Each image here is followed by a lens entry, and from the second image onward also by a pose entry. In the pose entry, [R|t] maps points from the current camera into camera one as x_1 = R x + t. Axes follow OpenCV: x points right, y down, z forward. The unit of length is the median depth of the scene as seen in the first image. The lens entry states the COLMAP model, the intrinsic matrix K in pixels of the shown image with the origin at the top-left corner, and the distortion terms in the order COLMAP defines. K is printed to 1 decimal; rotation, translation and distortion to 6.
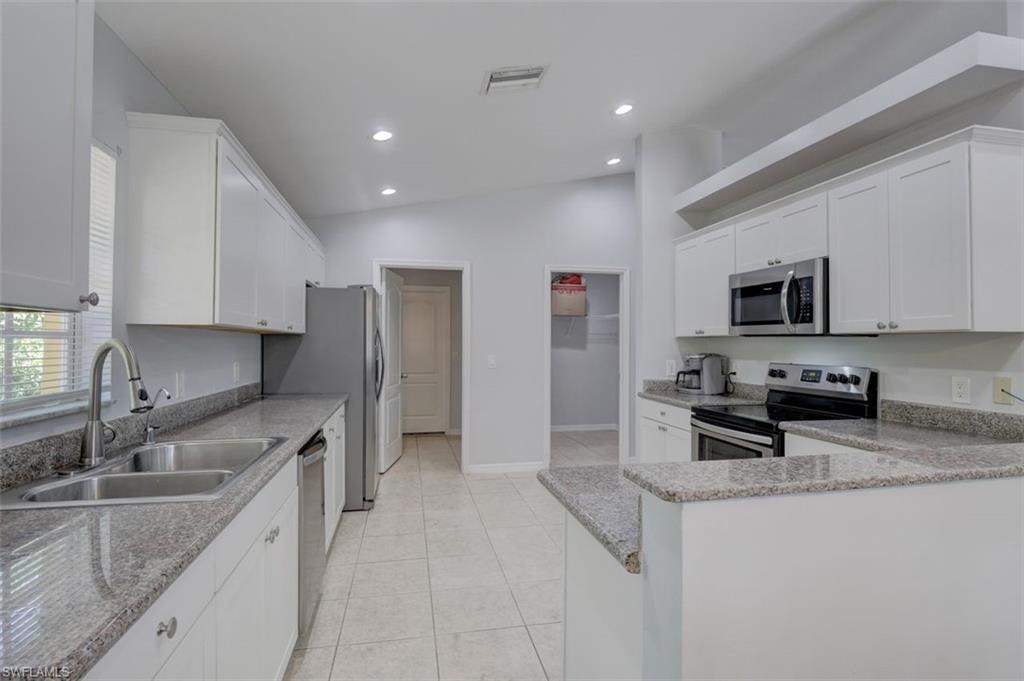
lens RADIAL K [[503.5, 0, 511.8], [0, 503.5, 338.6], [0, 0, 1]] dist [-0.009446, -0.000949]
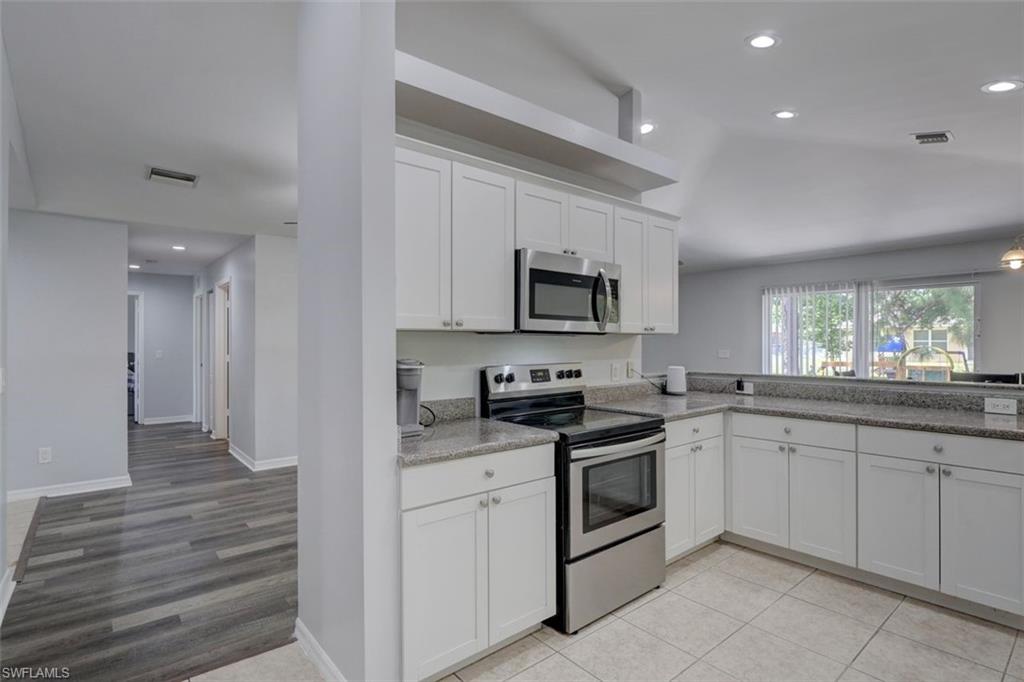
lens RADIAL K [[503.5, 0, 507.8], [0, 503.5, 337.8], [0, 0, 1]] dist [-0.009446, -0.000949]
pose [[-0.462442, 0.001590, 0.886648, -0.224601], [-0.011407, 0.999905, -0.007743, 0.010677], [-0.886576, -0.013695, -0.462380, 1.512182]]
